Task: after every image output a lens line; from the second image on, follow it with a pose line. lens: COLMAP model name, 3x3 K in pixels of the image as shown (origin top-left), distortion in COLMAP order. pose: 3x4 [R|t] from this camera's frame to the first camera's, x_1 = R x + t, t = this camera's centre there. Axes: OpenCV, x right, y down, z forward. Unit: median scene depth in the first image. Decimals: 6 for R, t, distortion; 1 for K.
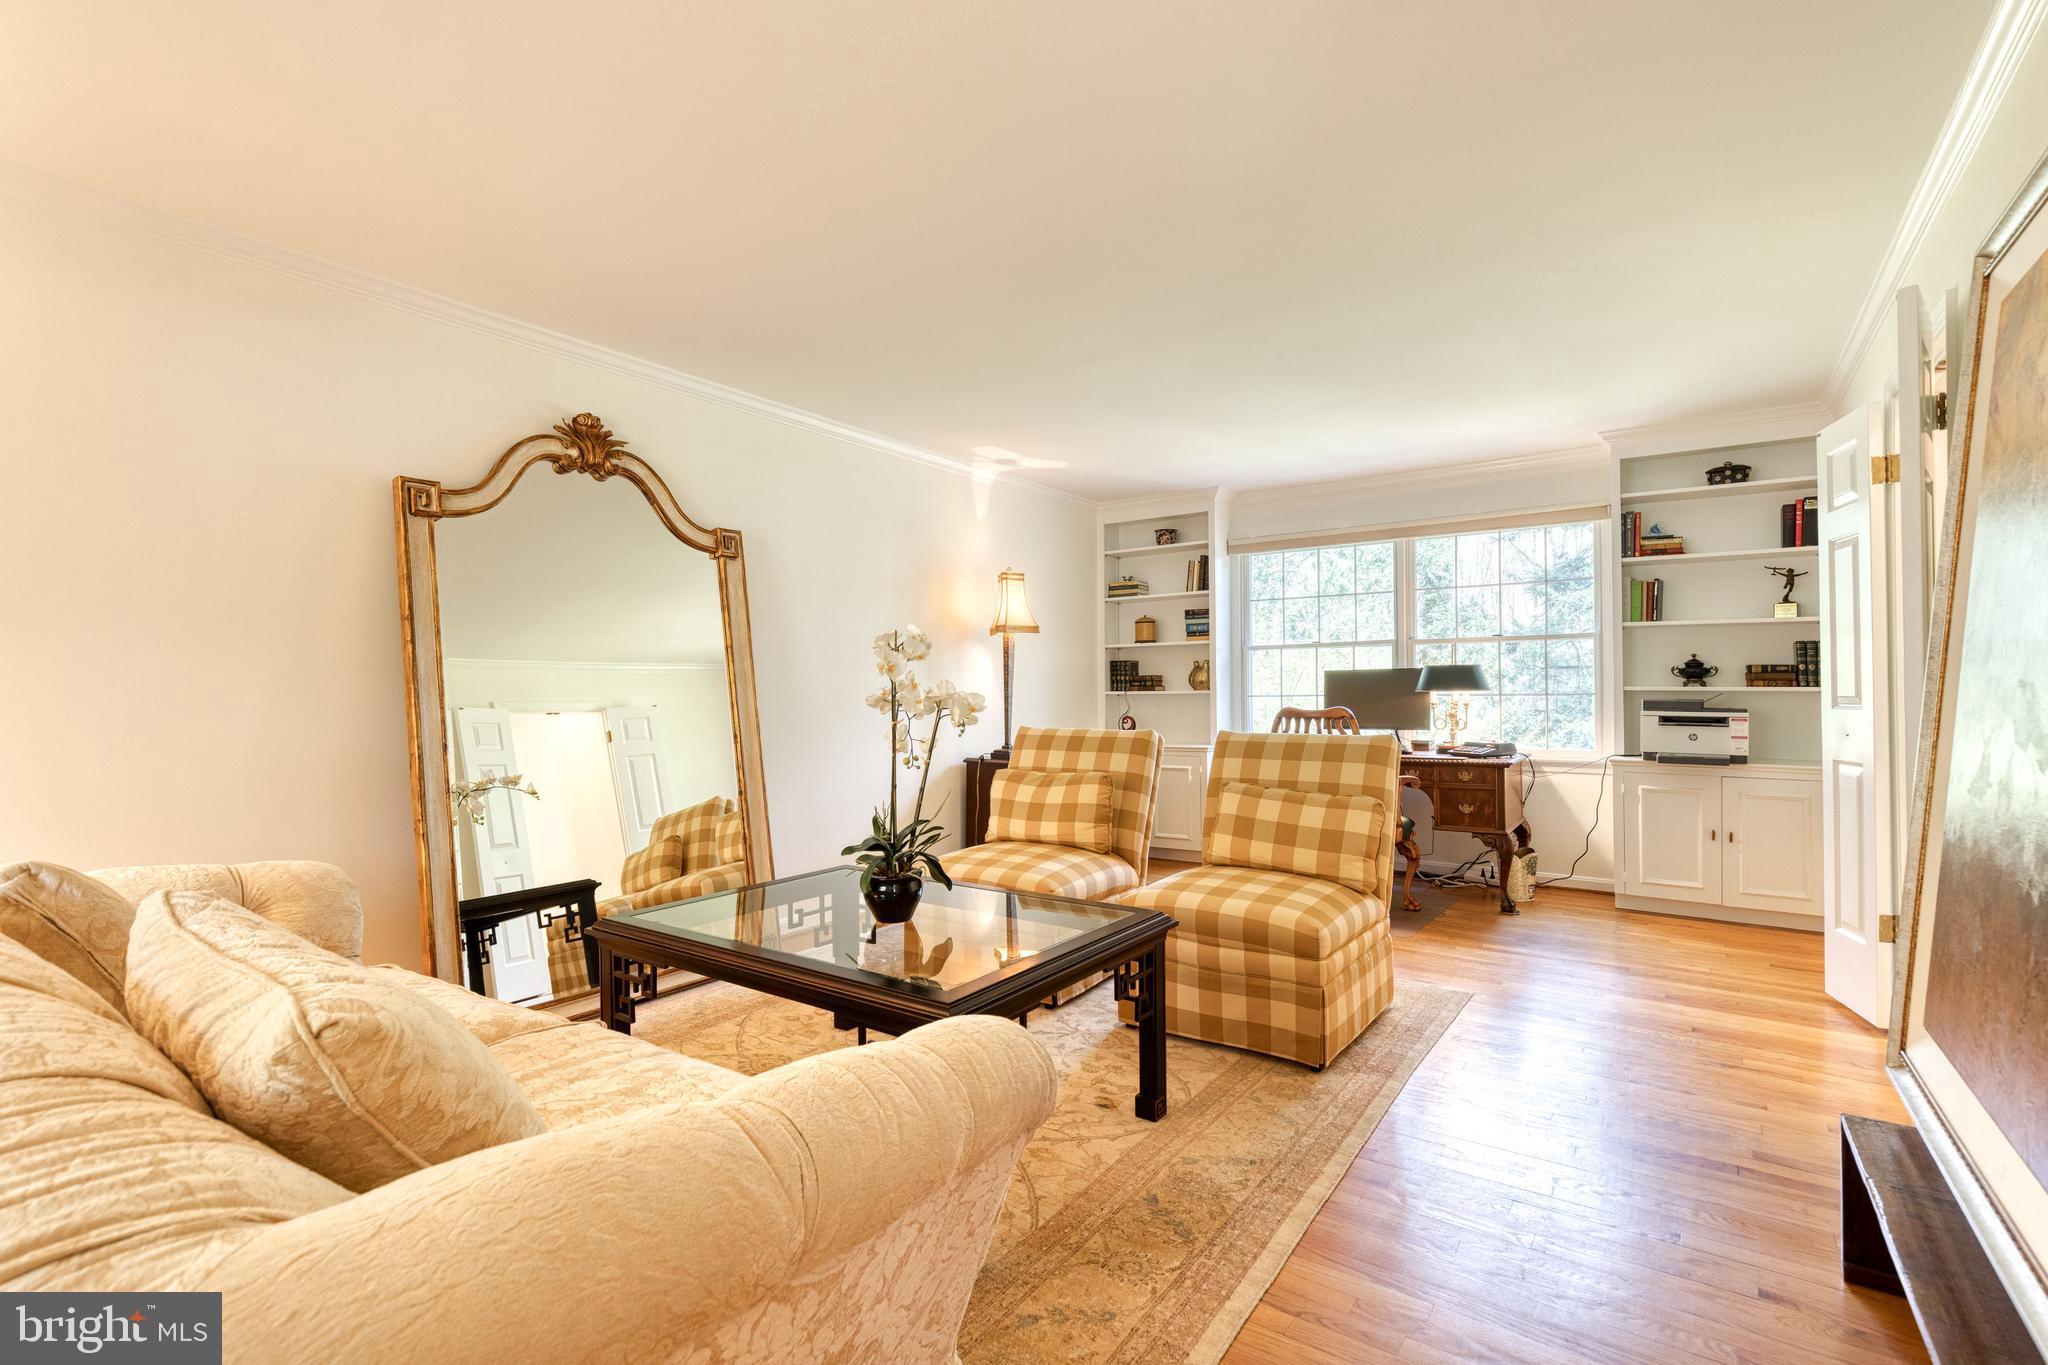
lens RADIAL K [[912.6, 0, 1042.9], [0, 912.6, 680.0], [0, 0, 1]] dist [0.003251, -0.000005]
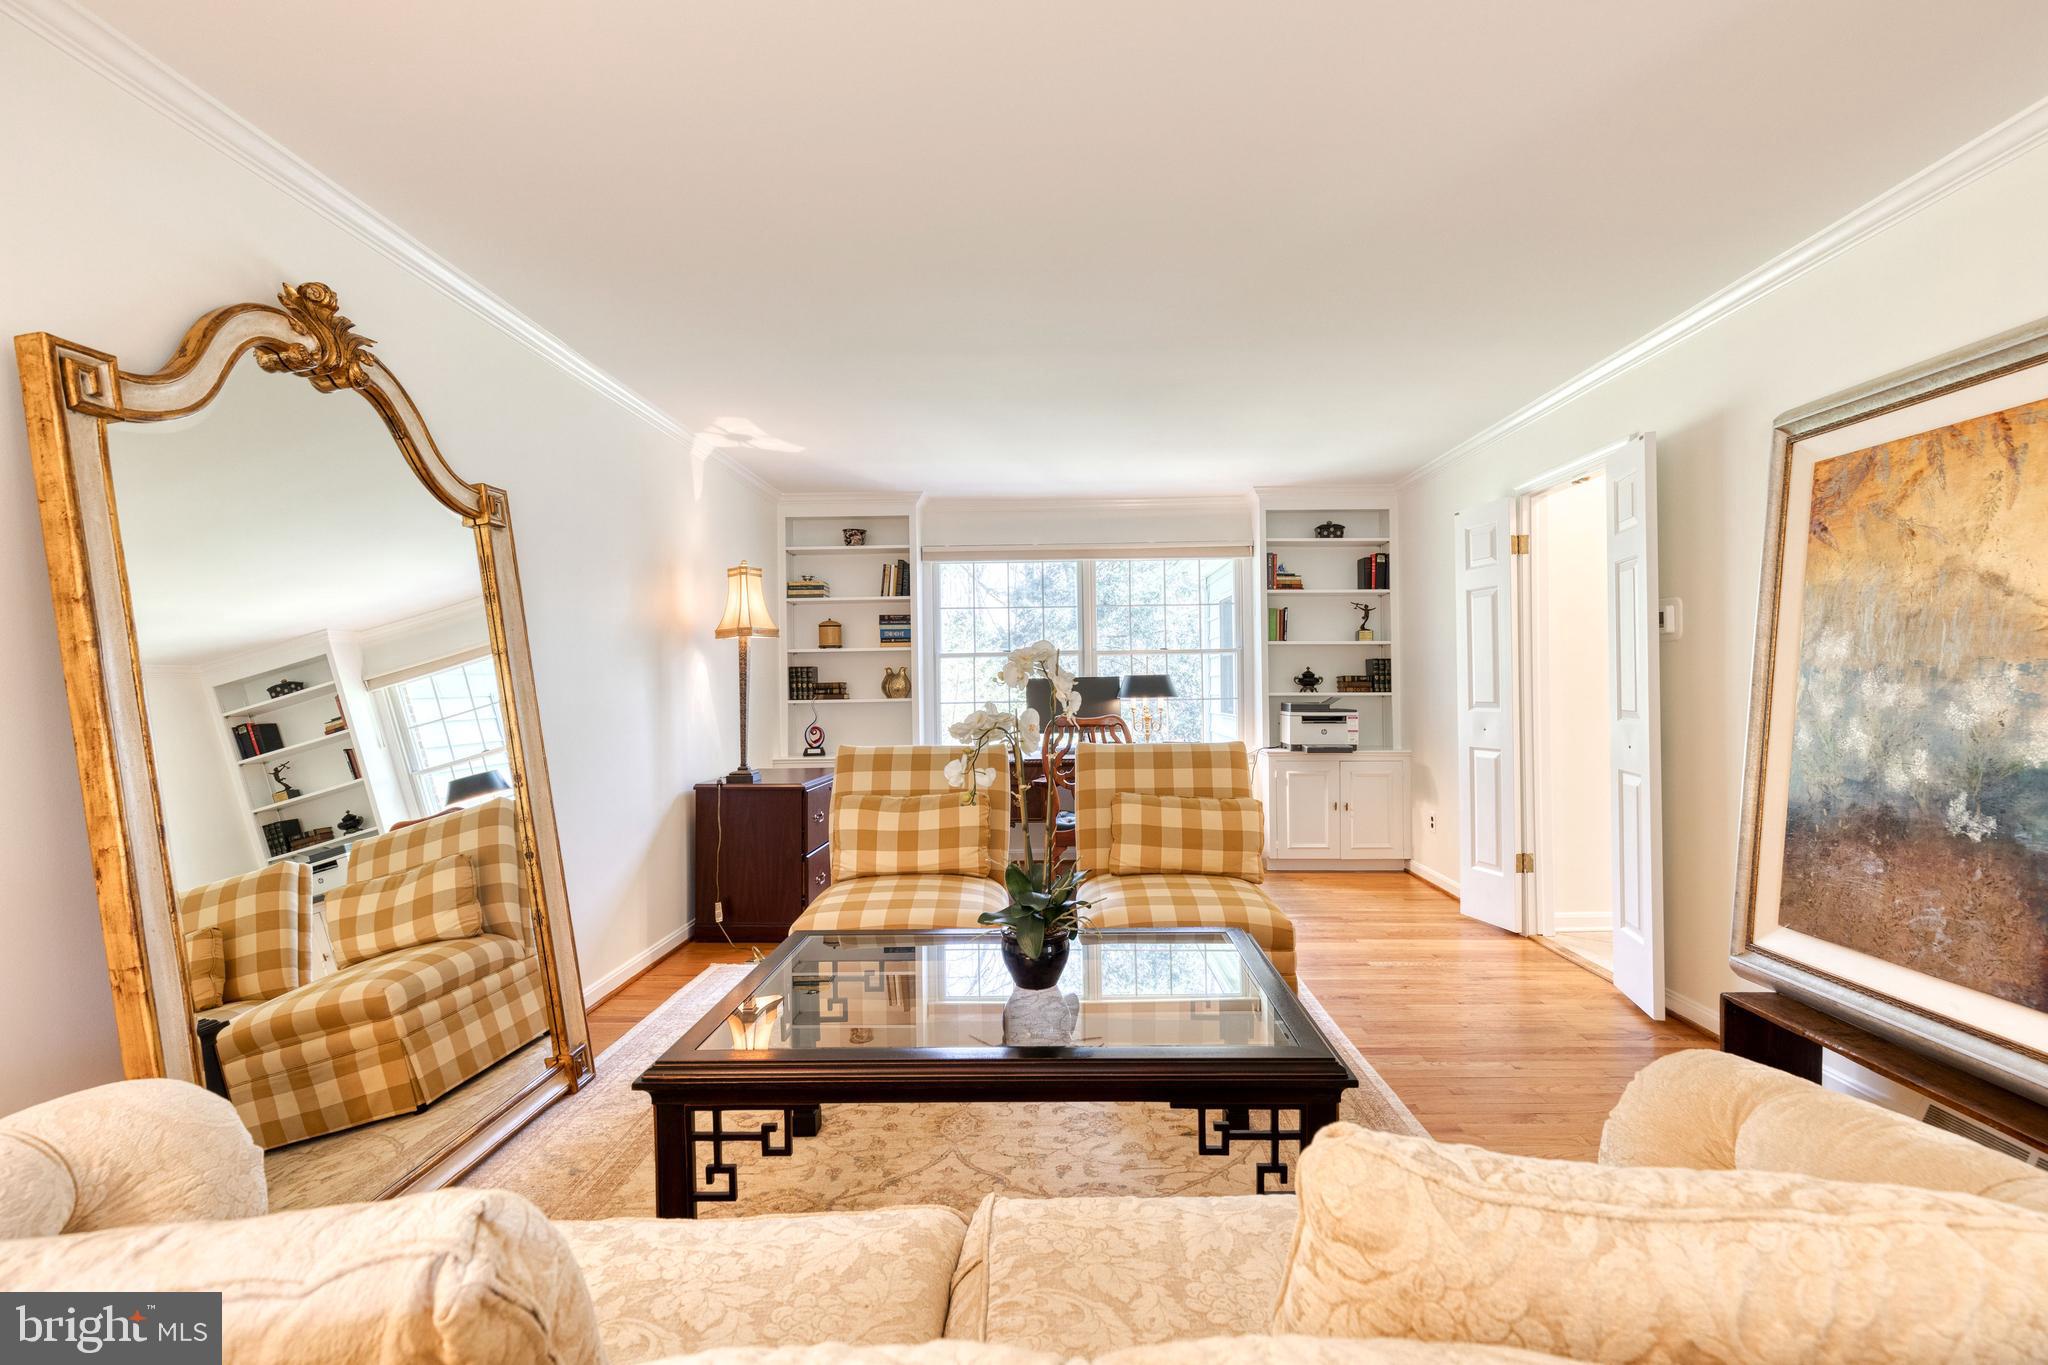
lens RADIAL K [[912.6, 0, 1042.9], [0, 912.6, 680.0], [0, 0, 1]] dist [0.003251, -0.000005]
pose [[0.830706, -0.001282, 0.556710, -0.315111], [0.000889, 0.999999, 0.000976, -0.011882], [-0.556711, -0.000316, 0.830706, 0.138031]]
